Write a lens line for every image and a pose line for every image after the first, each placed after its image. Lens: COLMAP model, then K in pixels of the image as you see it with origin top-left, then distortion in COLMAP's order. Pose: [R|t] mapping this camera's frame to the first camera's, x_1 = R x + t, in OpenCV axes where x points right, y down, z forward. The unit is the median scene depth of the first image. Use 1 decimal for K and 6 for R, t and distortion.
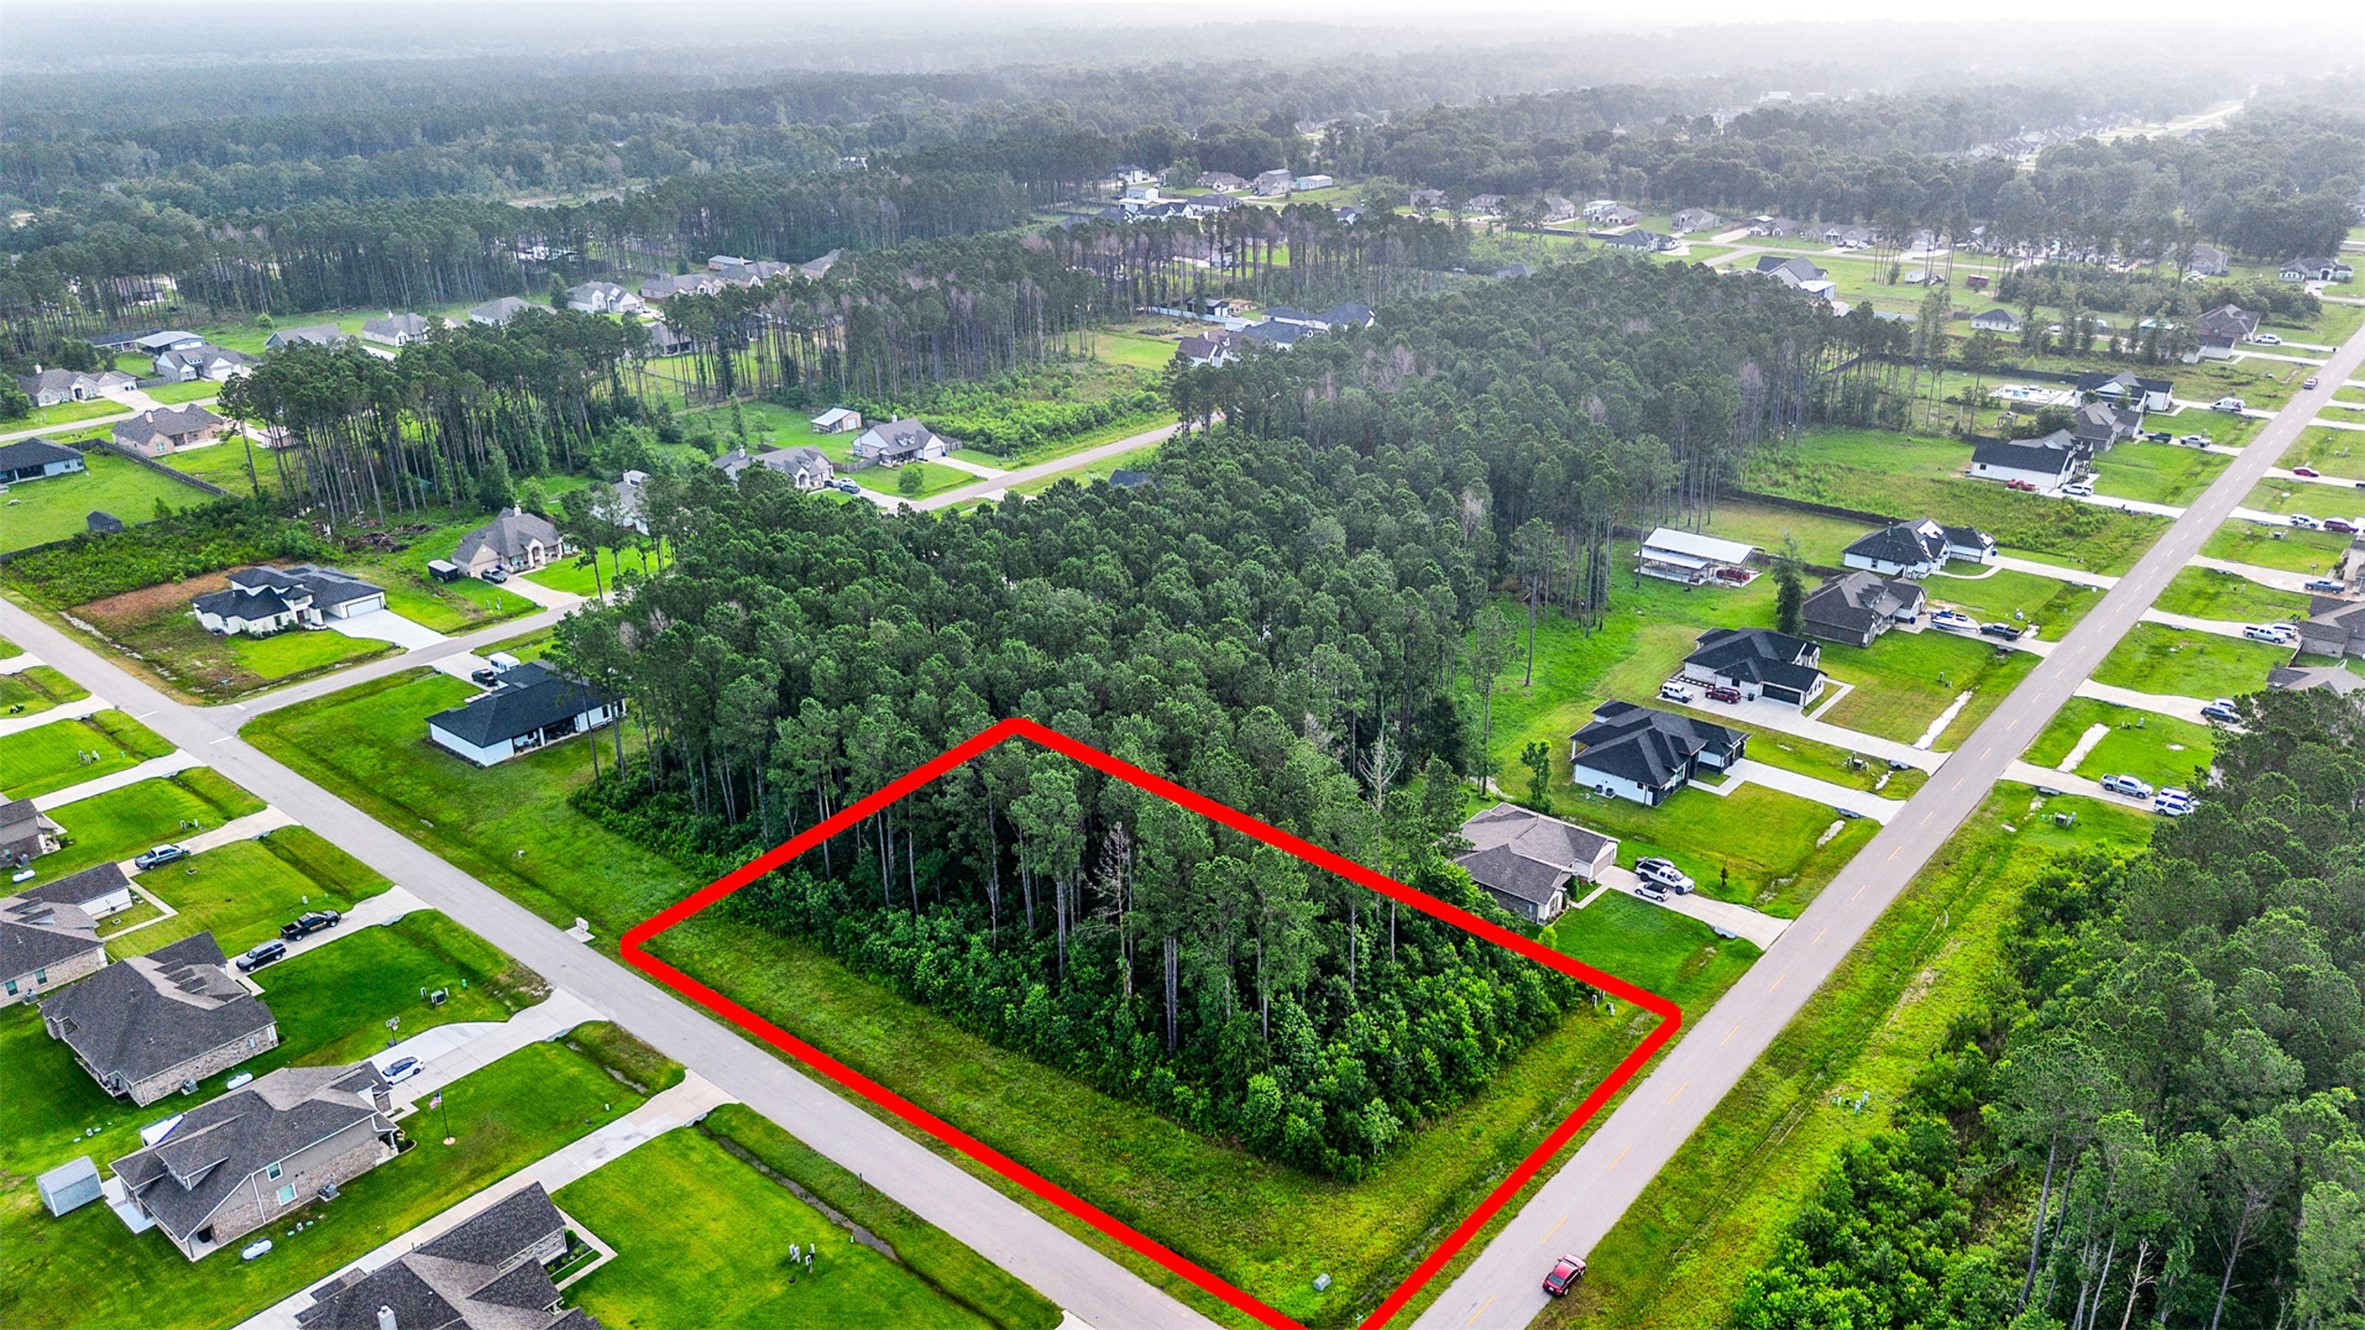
lens RADIAL K [[1689.5, 0, 1182.5], [0, 1689.5, 665.0], [0, 0, 1]] dist [0.098294, -0.101621]
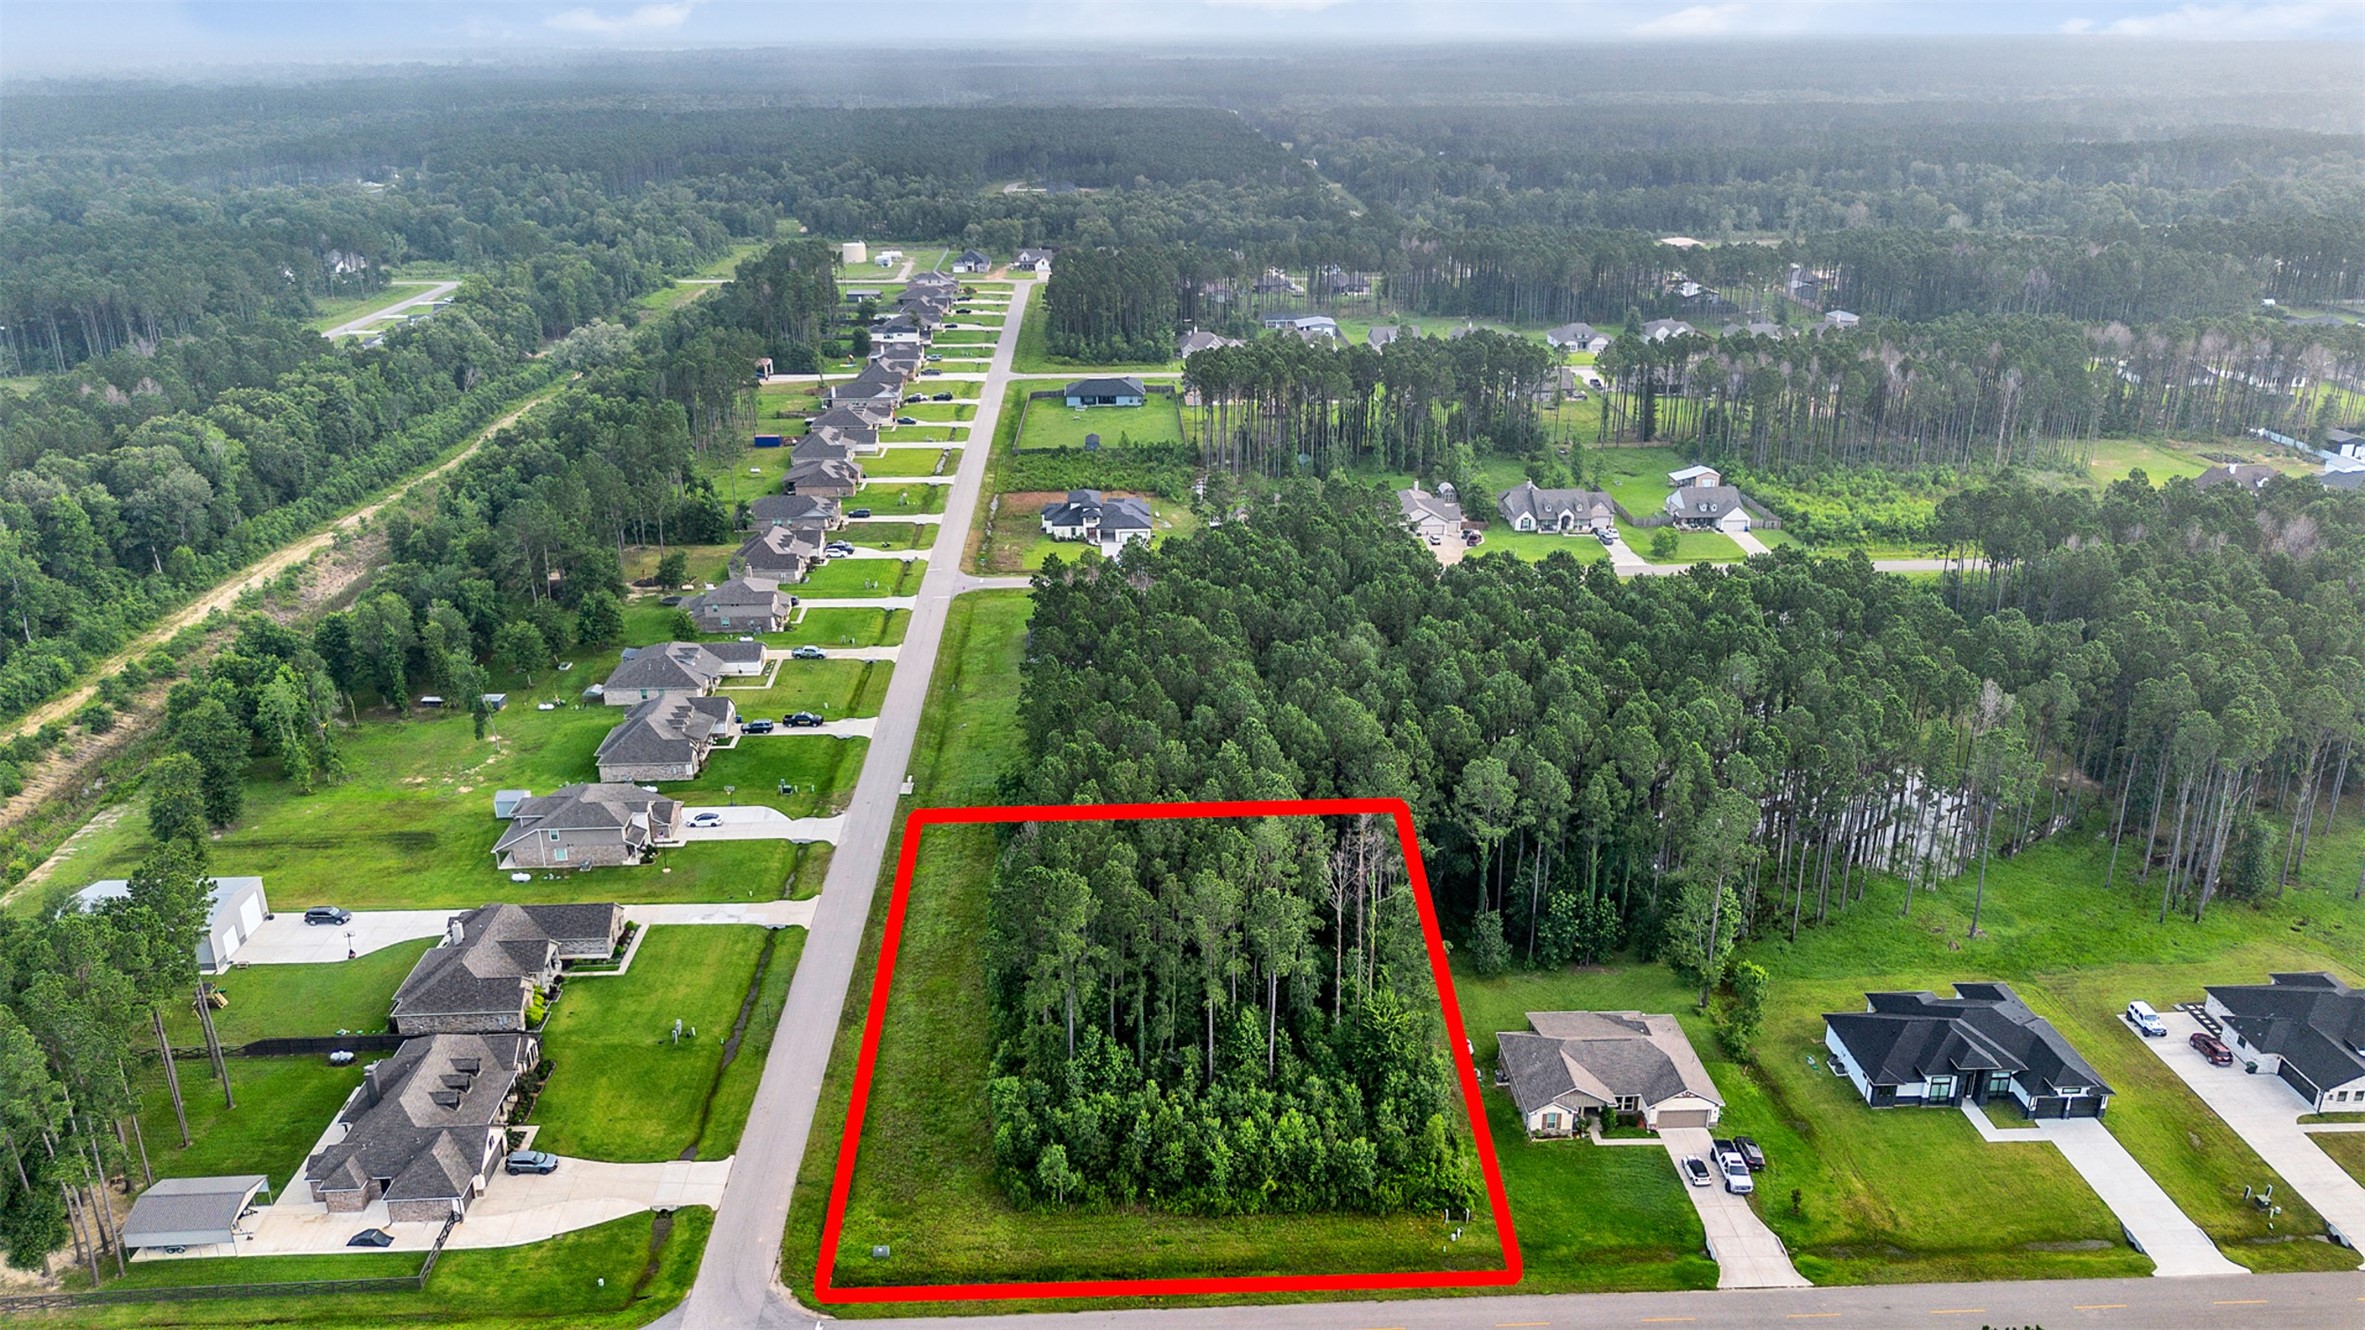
lens RADIAL K [[1689.5, 0, 1182.5], [0, 1689.5, 665.0], [0, 0, 1]] dist [0.098294, -0.101621]
pose [[0.672944, 0.267542, -0.689614, 0.508372], [-0.281992, 0.954682, 0.095202, -0.086732], [0.683833, 0.130400, 0.717892, 0.186095]]
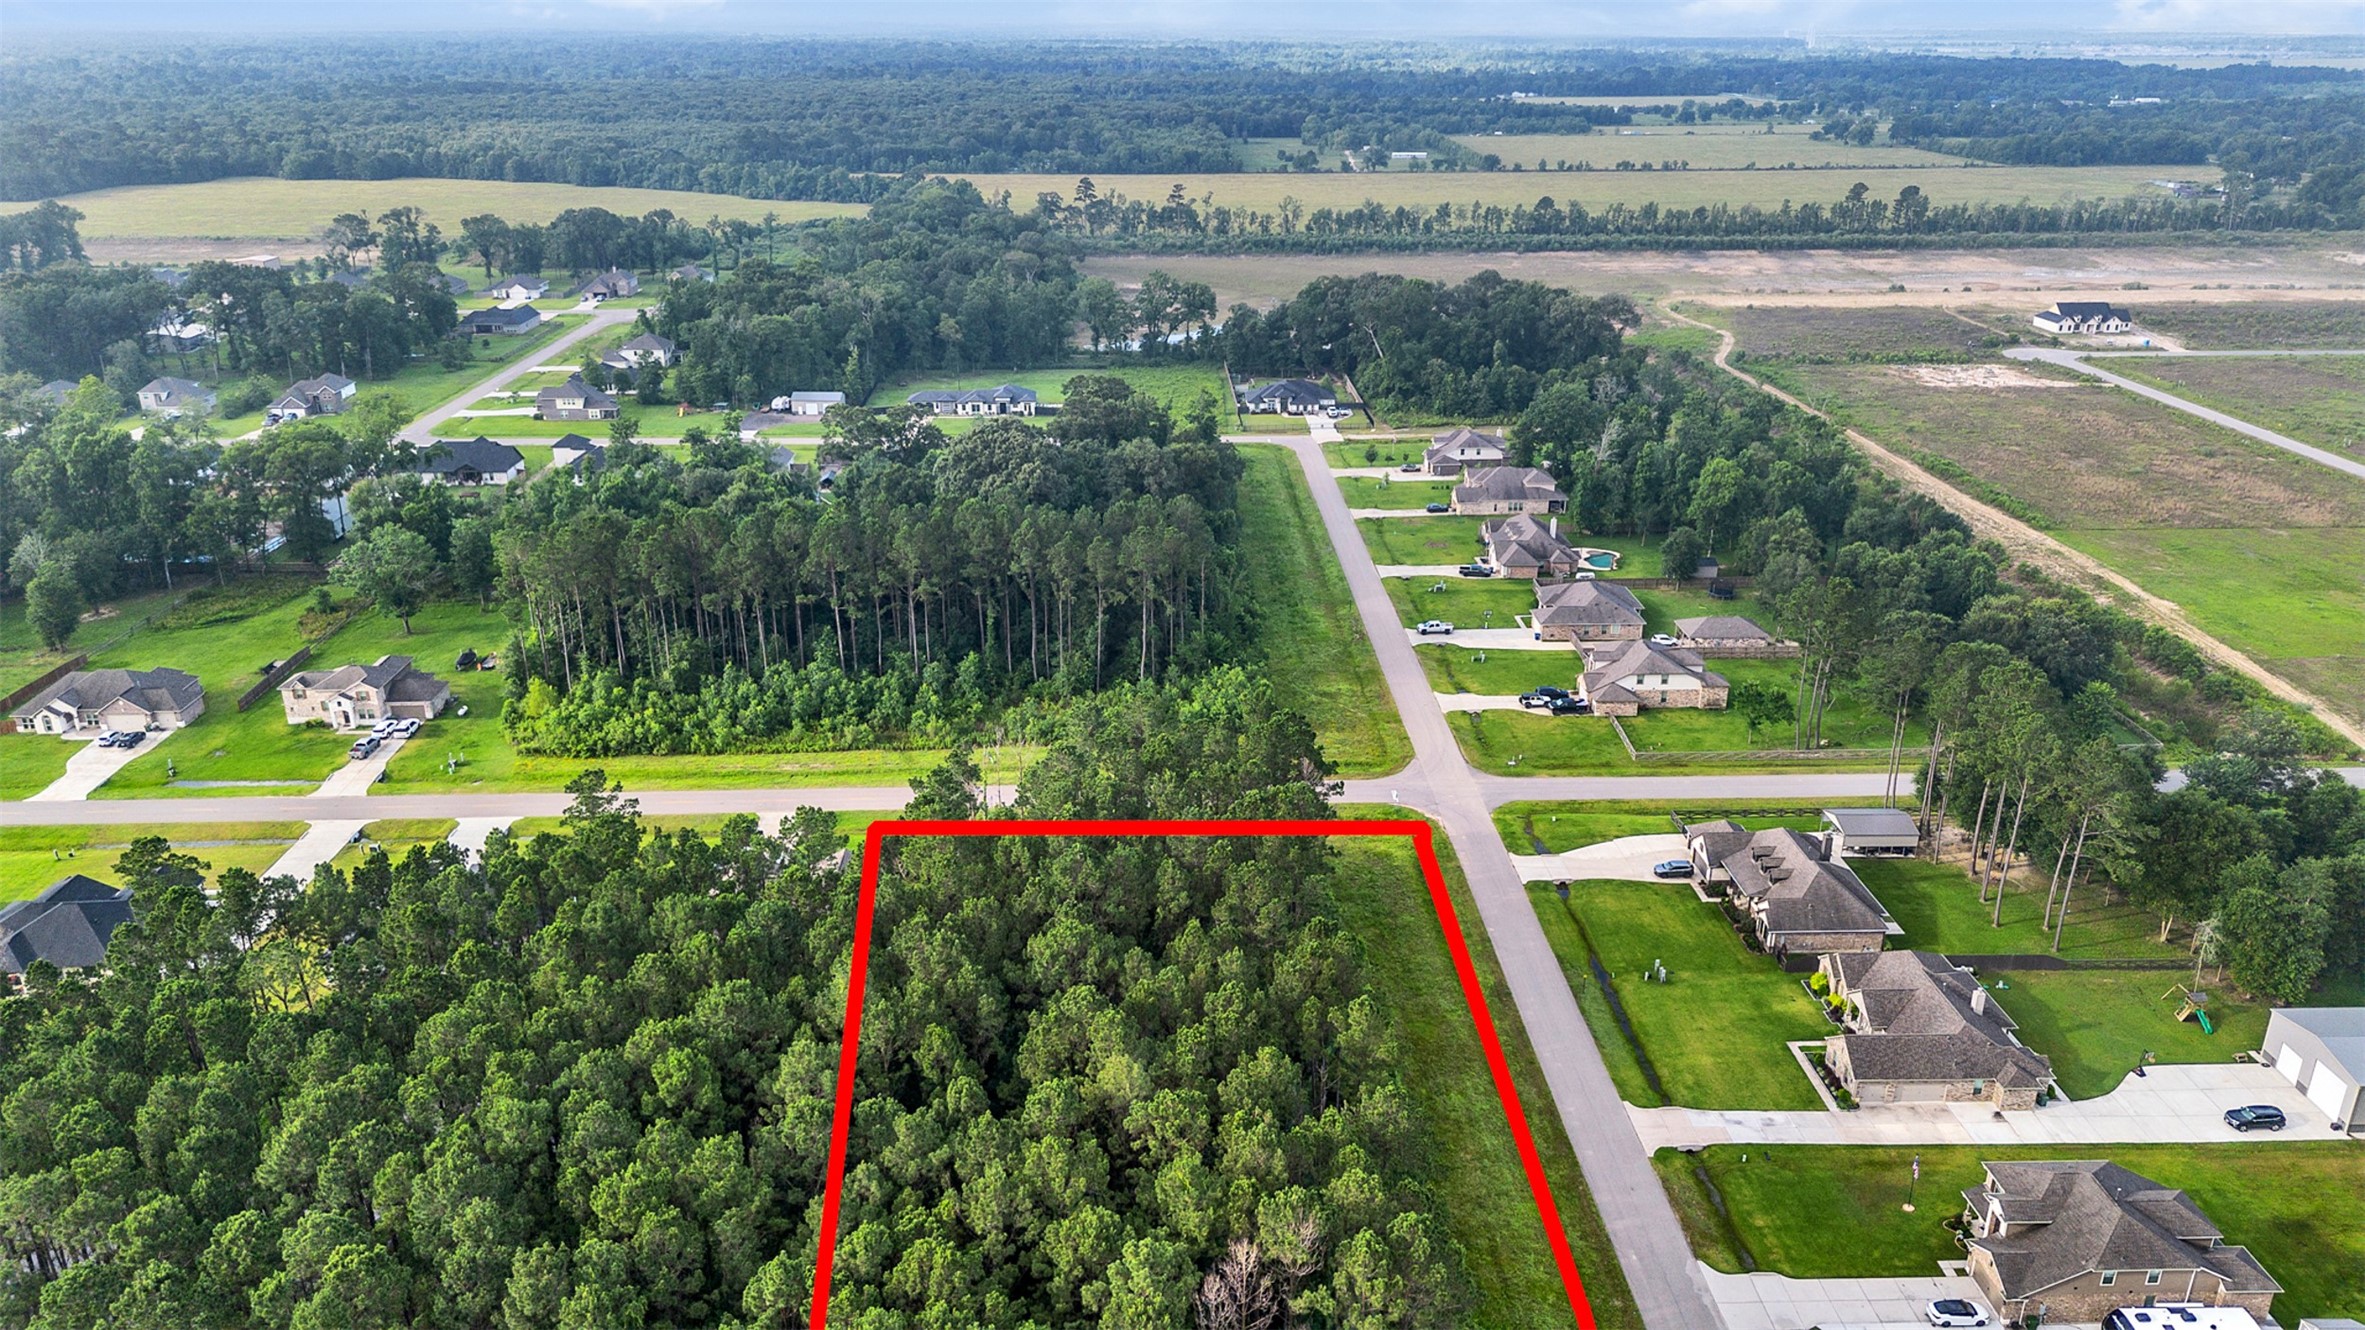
lens RADIAL K [[1693.9, 0, 1182.5], [0, 1693.9, 665.0], [0, 0, 1]] dist [0.104466, -0.140095]
pose [[-0.667824, -0.269201, 0.693932, -0.497419], [0.284809, 0.768930, 0.572390, -0.412399], [-0.687674, 0.579894, -0.436839, 1.020758]]
